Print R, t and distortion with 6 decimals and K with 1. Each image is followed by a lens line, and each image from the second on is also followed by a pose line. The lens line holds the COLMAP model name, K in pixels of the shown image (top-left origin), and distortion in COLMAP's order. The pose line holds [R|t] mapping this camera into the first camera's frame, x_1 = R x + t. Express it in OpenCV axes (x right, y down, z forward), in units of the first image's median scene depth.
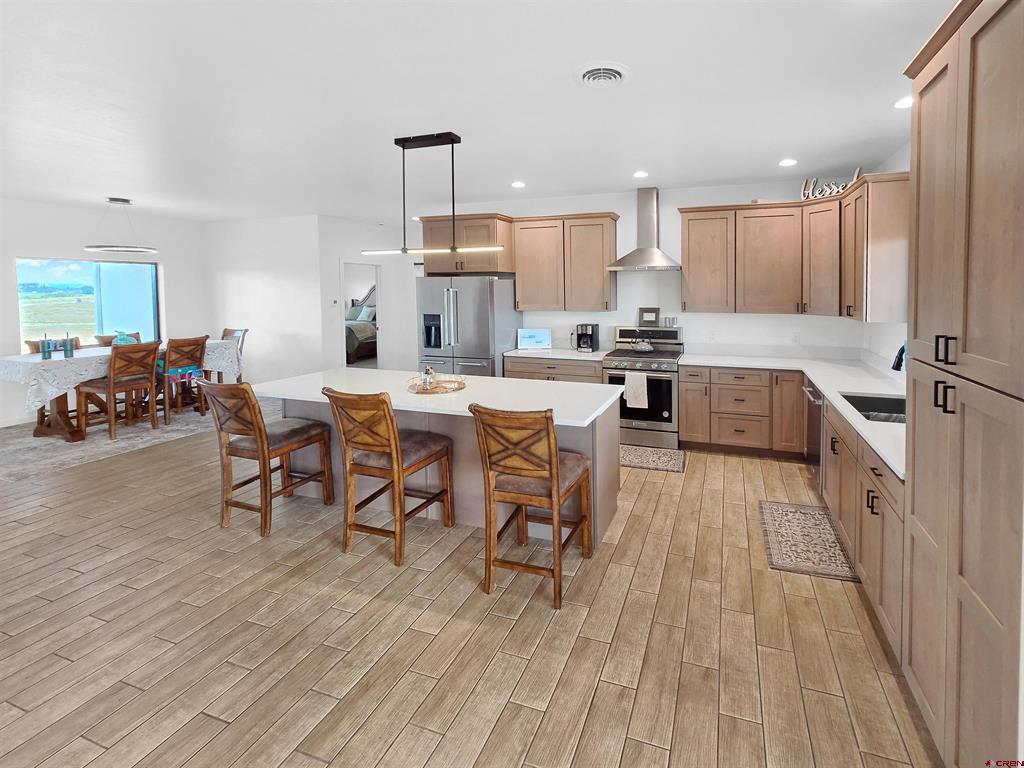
lens RADIAL K [[437.7, 0, 573.7], [0, 437.7, 309.4], [0, 0, 1]] dist [0.008625, 0.002096]
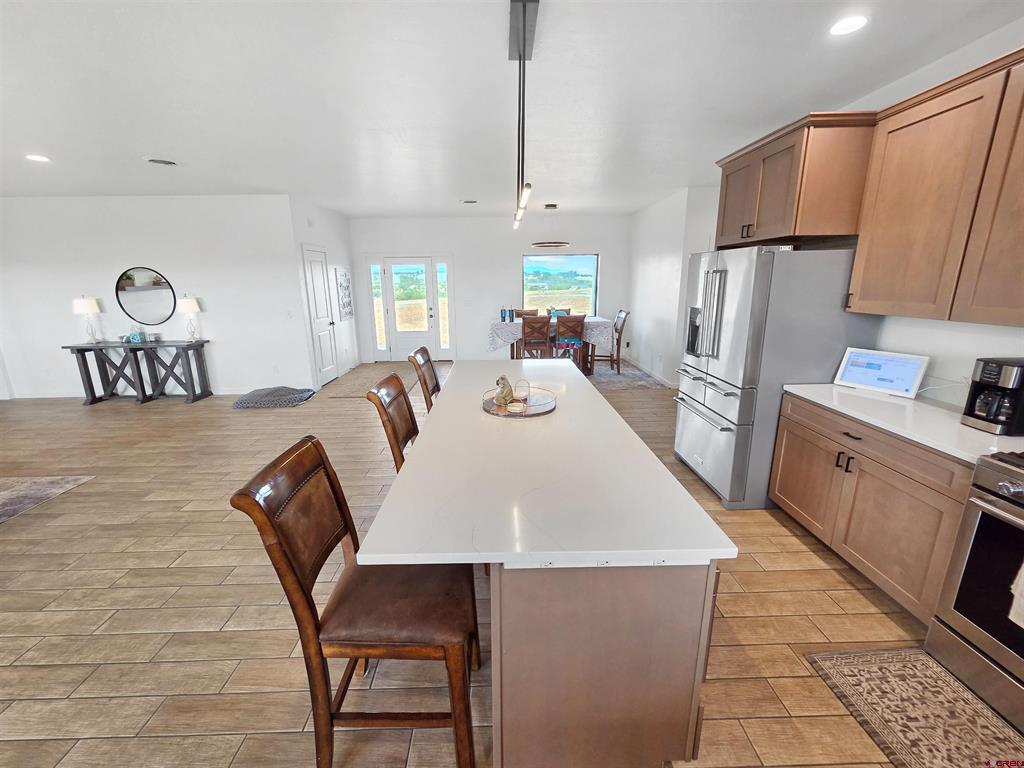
lens RADIAL K [[419.2, 0, 517.0], [0, 419.2, 383.5], [0, 0, 1]] dist [0.010224, 0.000182]
pose [[0.364676, 0.225530, -0.903409, 0.217279], [-0.034838, 0.972849, 0.228803, -0.016355], [0.930483, -0.051966, 0.362632, 0.492138]]
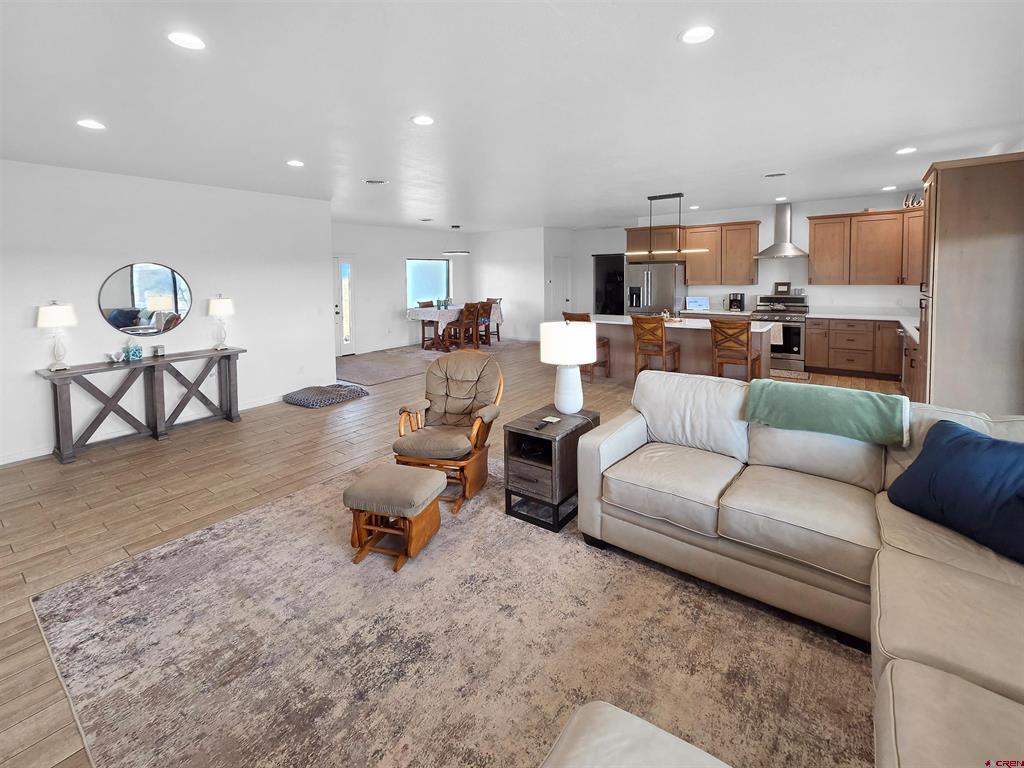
lens RADIAL K [[437.7, 0, 526.3], [0, 437.7, 306.1], [0, 0, 1]] dist [0.008625, 0.002096]
pose [[0.953728, 0.010904, -0.300473, -0.219835], [-0.003438, 0.999672, 0.025363, 0.043192], [0.300651, -0.023157, 0.953453, -0.726746]]
